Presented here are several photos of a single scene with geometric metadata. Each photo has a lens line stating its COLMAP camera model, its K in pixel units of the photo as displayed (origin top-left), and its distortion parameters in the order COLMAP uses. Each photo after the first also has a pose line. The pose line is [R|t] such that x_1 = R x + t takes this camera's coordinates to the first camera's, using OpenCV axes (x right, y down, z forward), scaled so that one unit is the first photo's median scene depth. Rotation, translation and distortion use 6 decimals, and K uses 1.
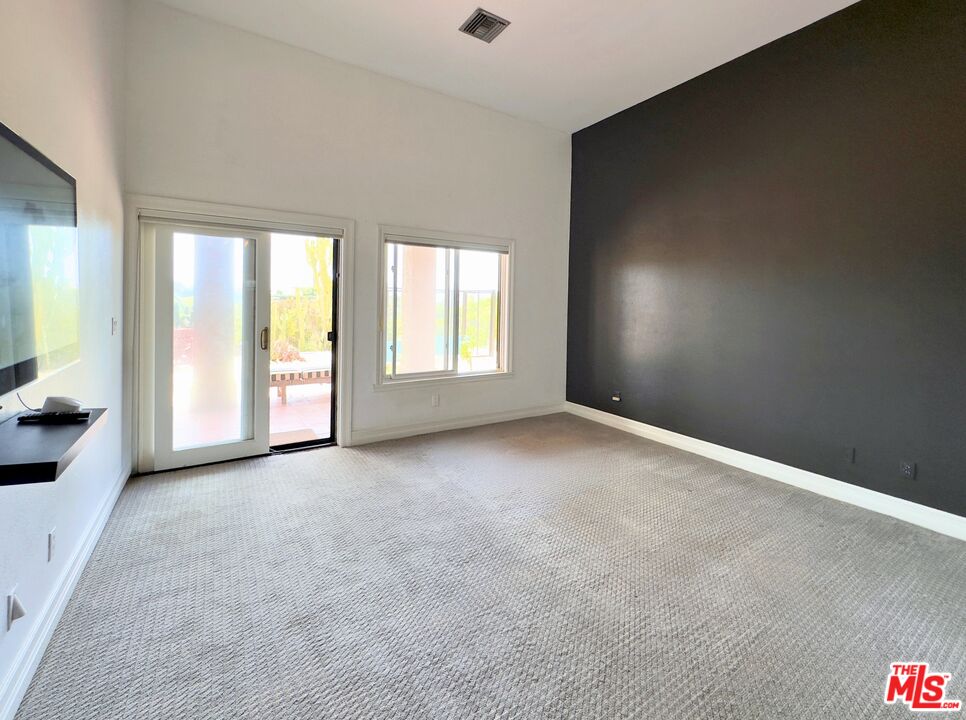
lens RADIAL K [[405.4, 0, 479.8], [0, 405.4, 349.5], [0, 0, 1]] dist [0.002971, 0.000174]
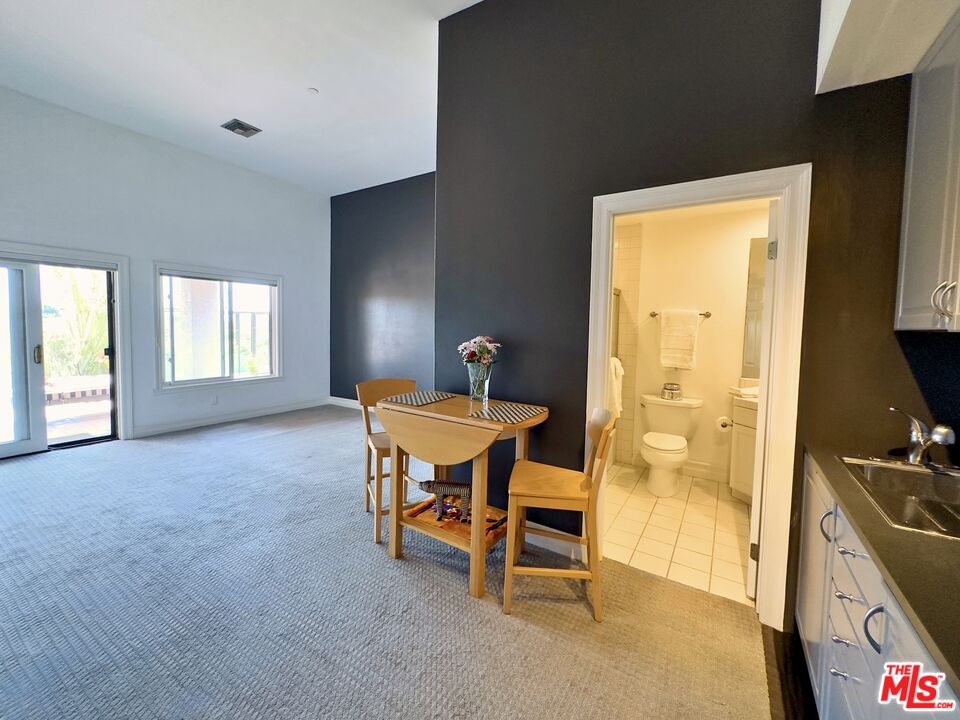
lens RADIAL K [[402.9, 0, 474.9], [0, 402.9, 360.7], [0, 0, 1]] dist [0.002971, 0.000174]
pose [[0.907090, -0.039131, 0.419114, 0.112449], [0.048291, 0.998770, -0.011266, 0.056544], [-0.418158, 0.030458, 0.907864, -0.517773]]
